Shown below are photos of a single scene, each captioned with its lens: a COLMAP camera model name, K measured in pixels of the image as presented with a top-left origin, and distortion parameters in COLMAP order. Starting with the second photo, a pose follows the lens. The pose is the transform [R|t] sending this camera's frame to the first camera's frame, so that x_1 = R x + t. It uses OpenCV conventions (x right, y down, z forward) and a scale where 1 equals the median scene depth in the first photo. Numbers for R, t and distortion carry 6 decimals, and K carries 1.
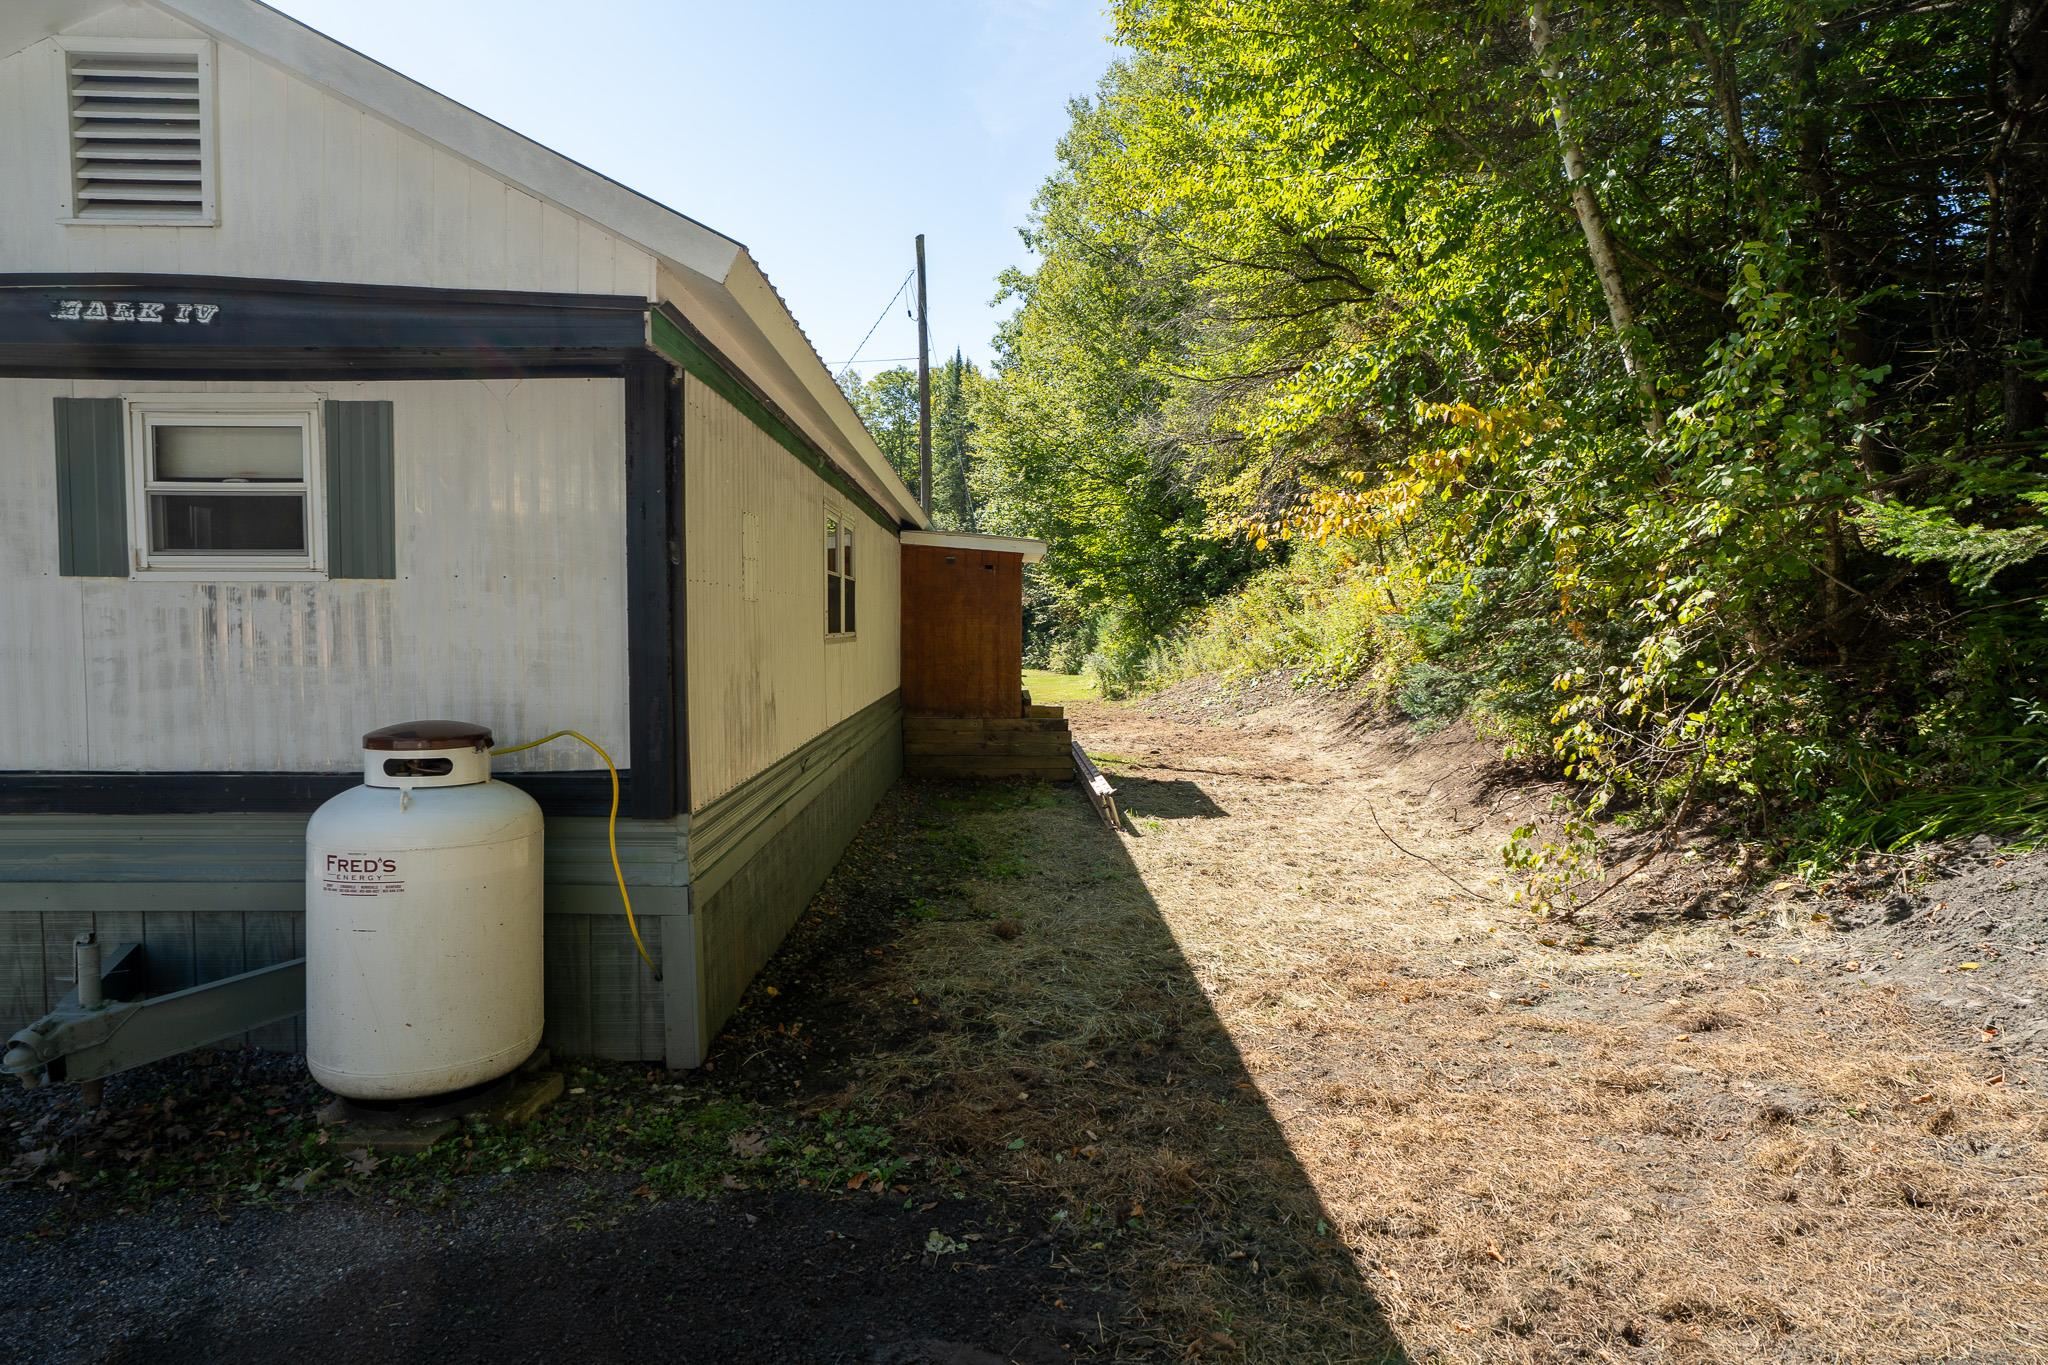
lens RADIAL K [[1054.5, 0, 1020.8], [0, 1054.5, 671.2], [0, 0, 1]] dist [-0.004643, 0.005396]
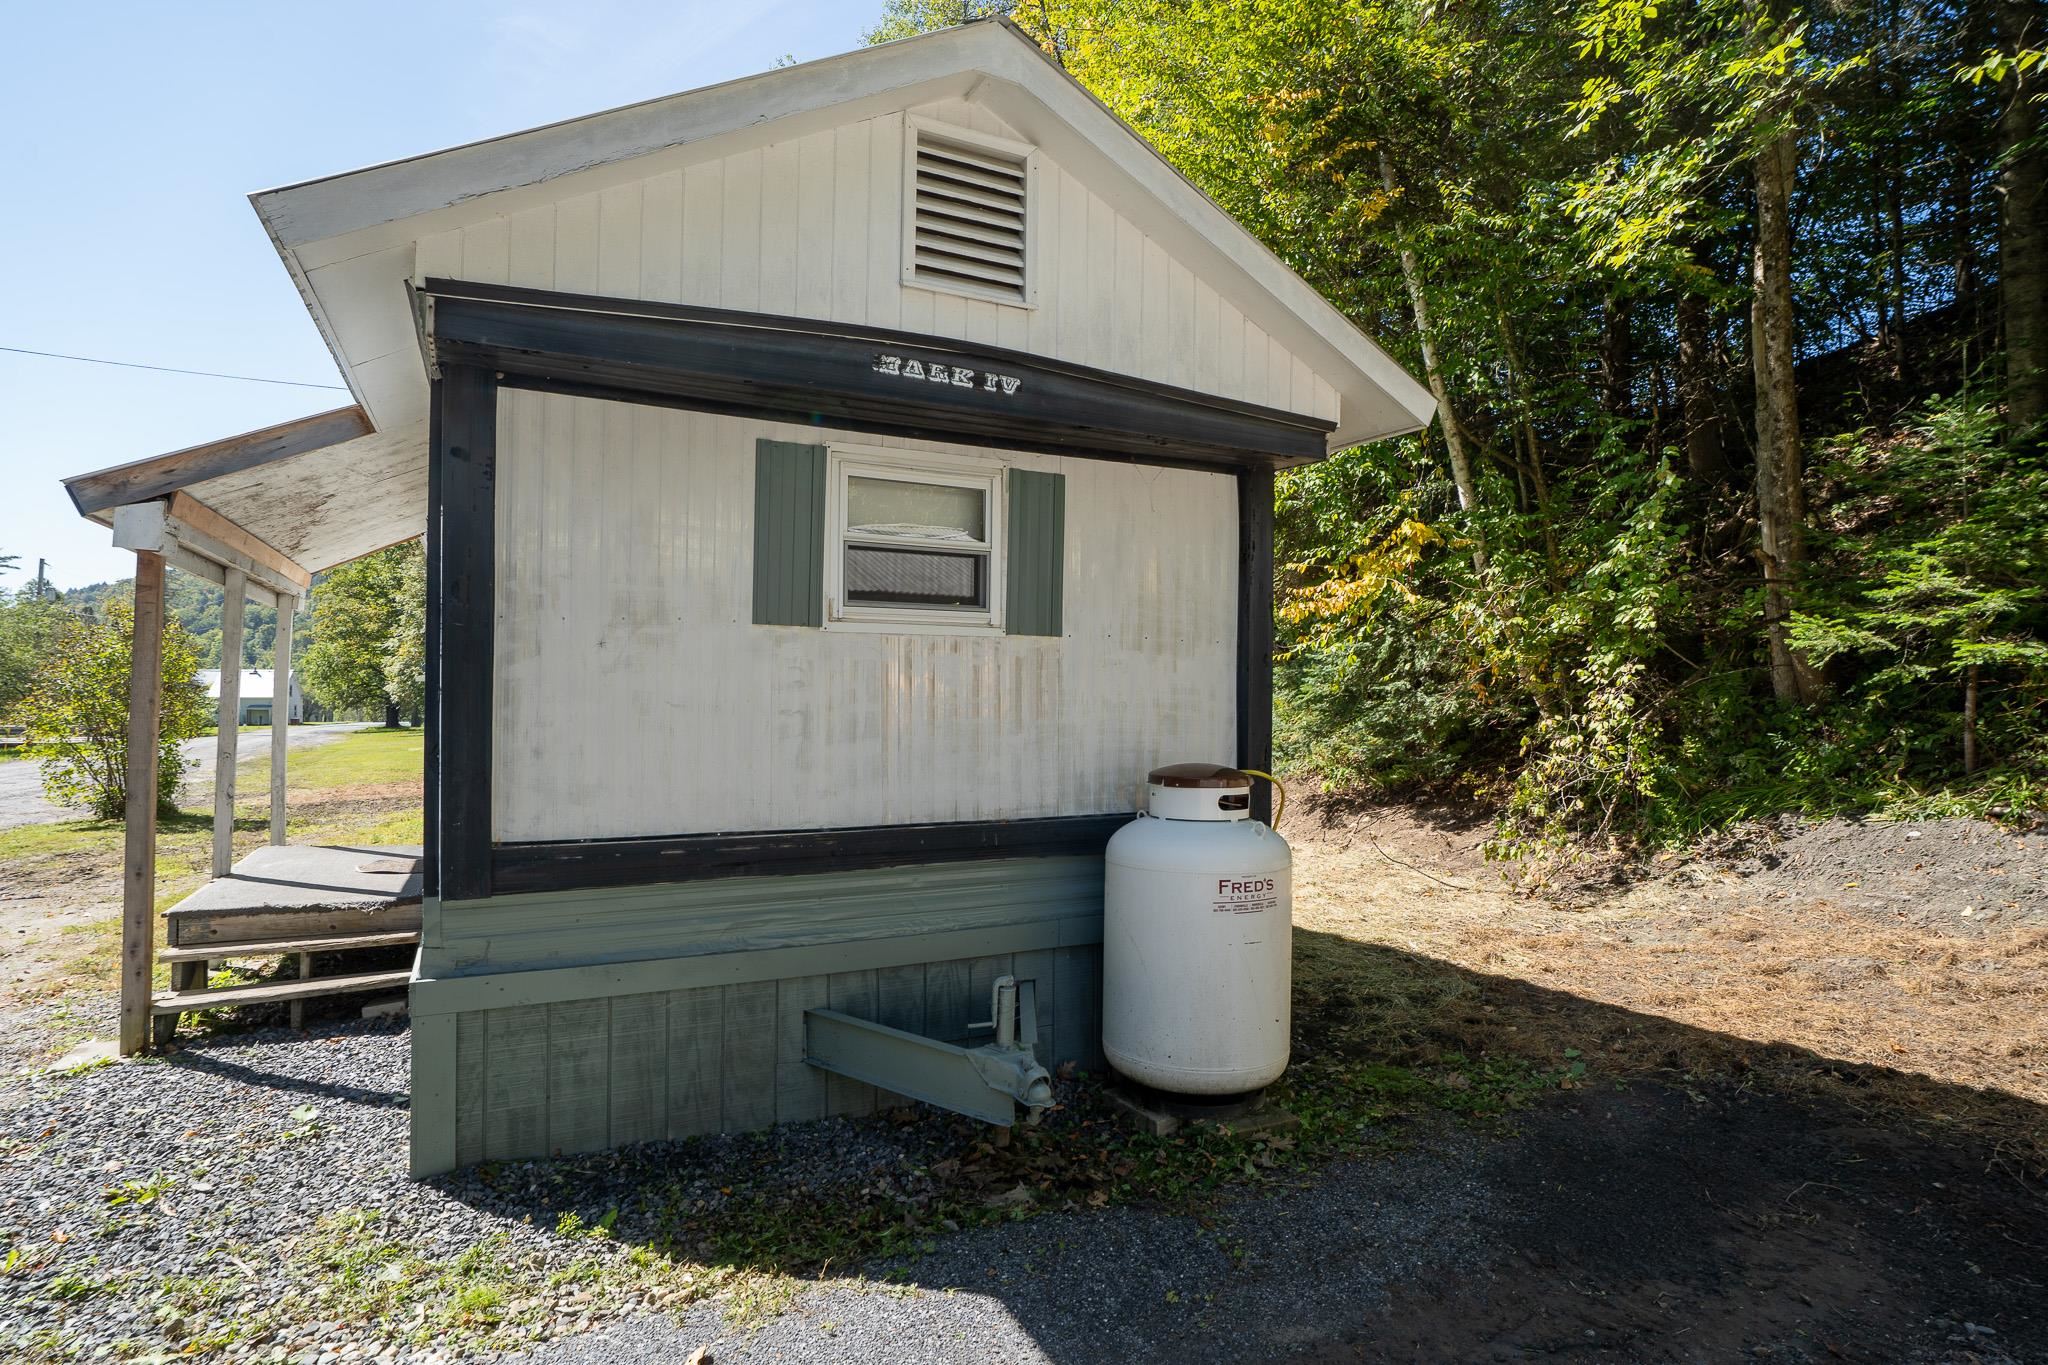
lens RADIAL K [[1054.5, 0, 1019.5], [0, 1054.5, 680.4], [0, 0, 1]] dist [-0.004643, 0.005396]
pose [[0.895807, 0.008440, 0.444363, -1.120891], [0.014417, 0.998742, -0.048033, 0.009183], [-0.444209, 0.049435, 0.894558, 0.049879]]
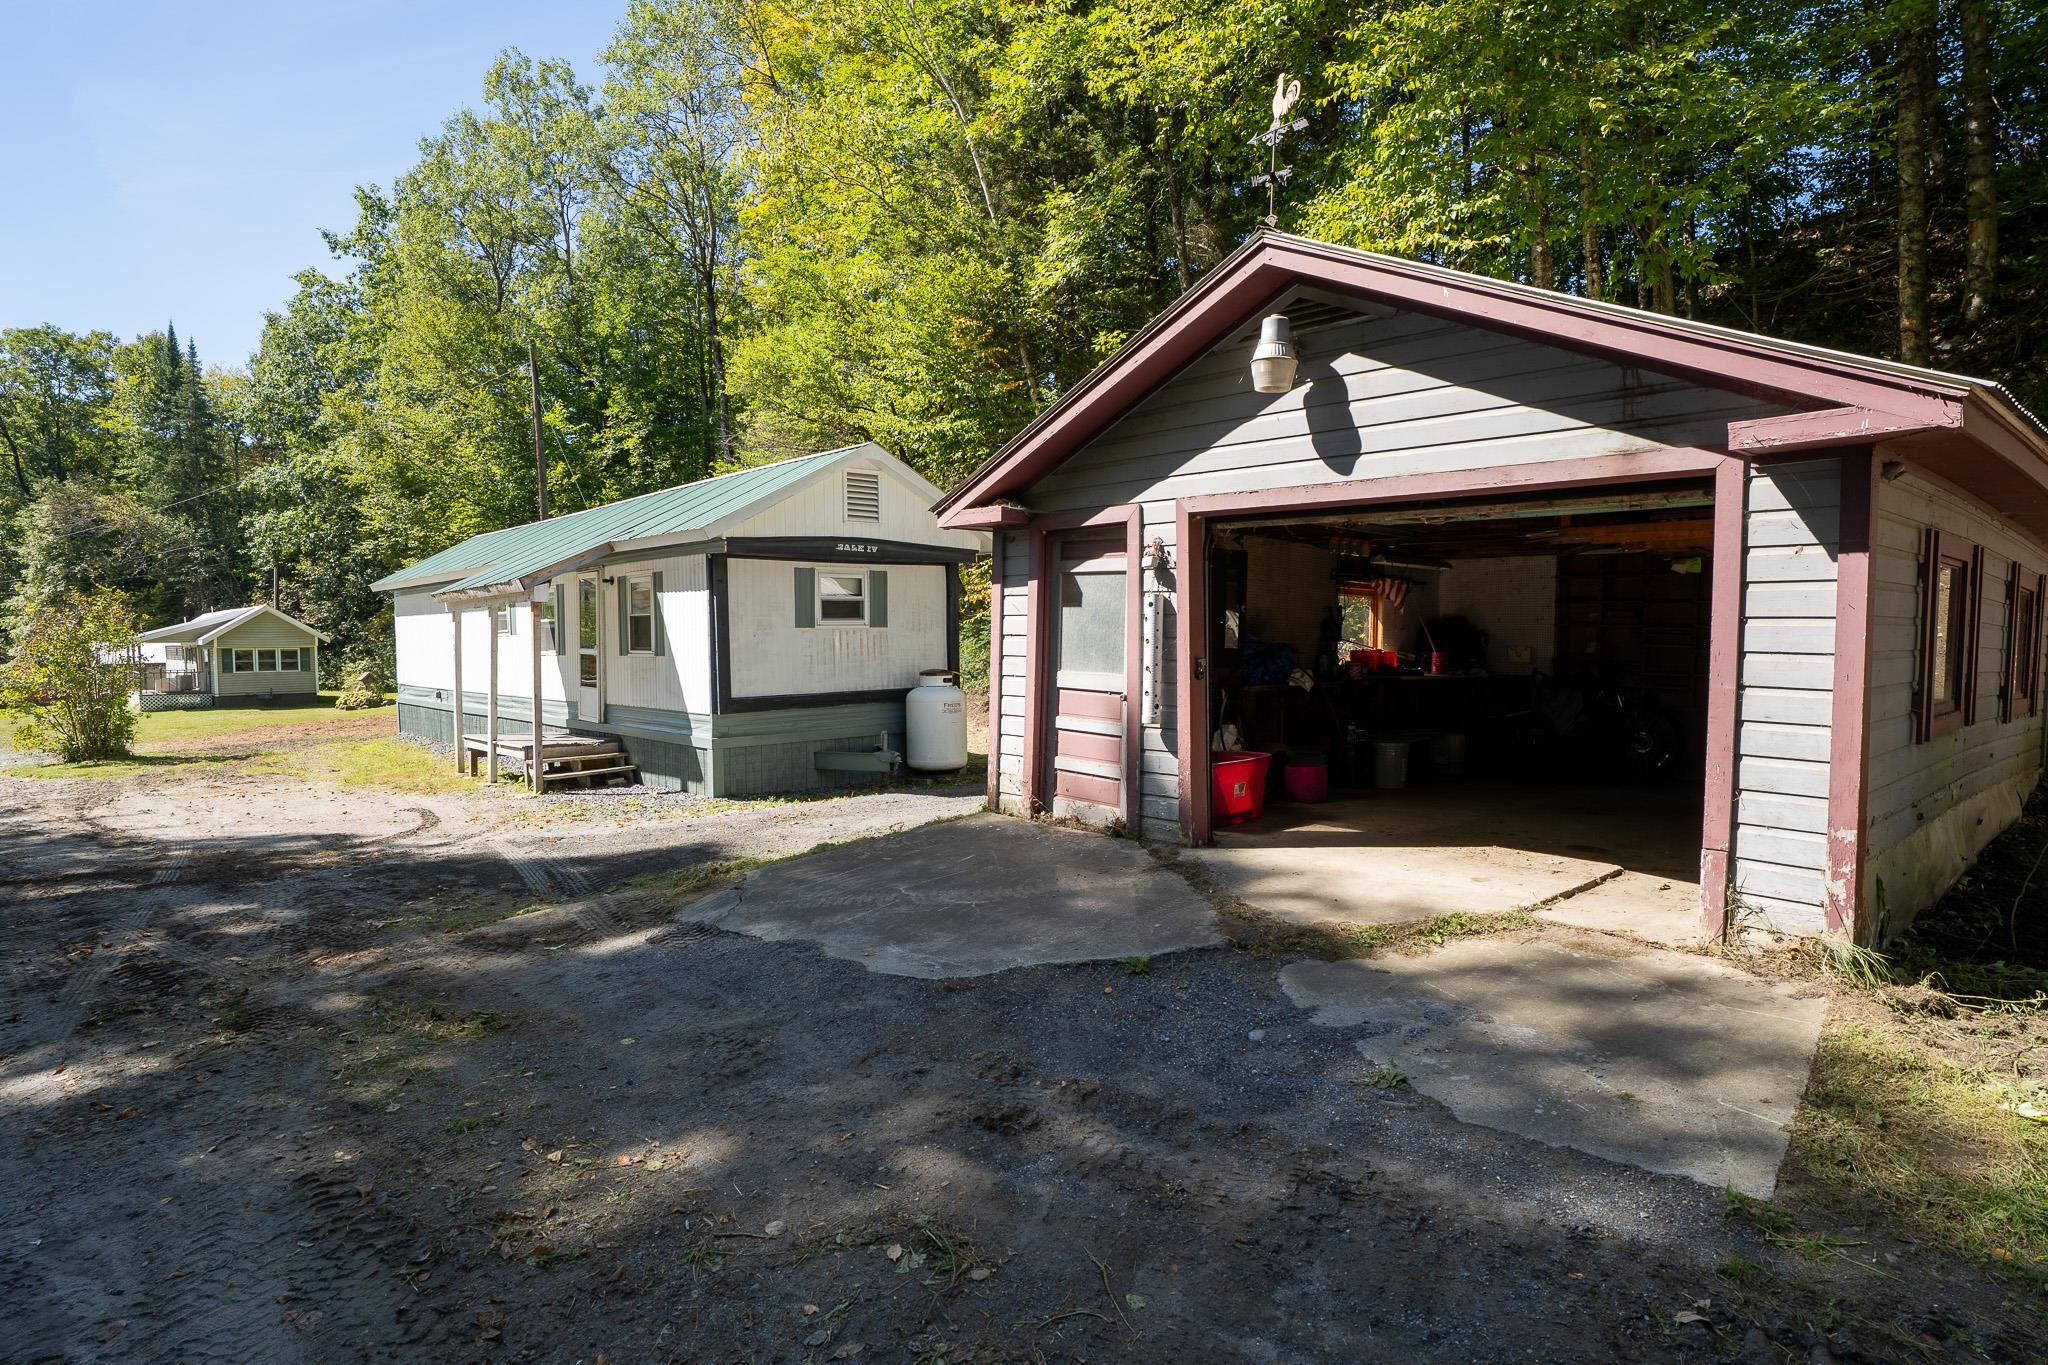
lens RADIAL K [[1054.5, 0, 1016.8], [0, 1054.5, 686.0], [0, 0, 1]] dist [-0.004643, 0.005396]
pose [[0.732589, -0.050116, 0.678824, -2.471174], [0.045949, 0.998652, 0.024140, 0.029583], [-0.679118, 0.013507, 0.733905, -1.579040]]
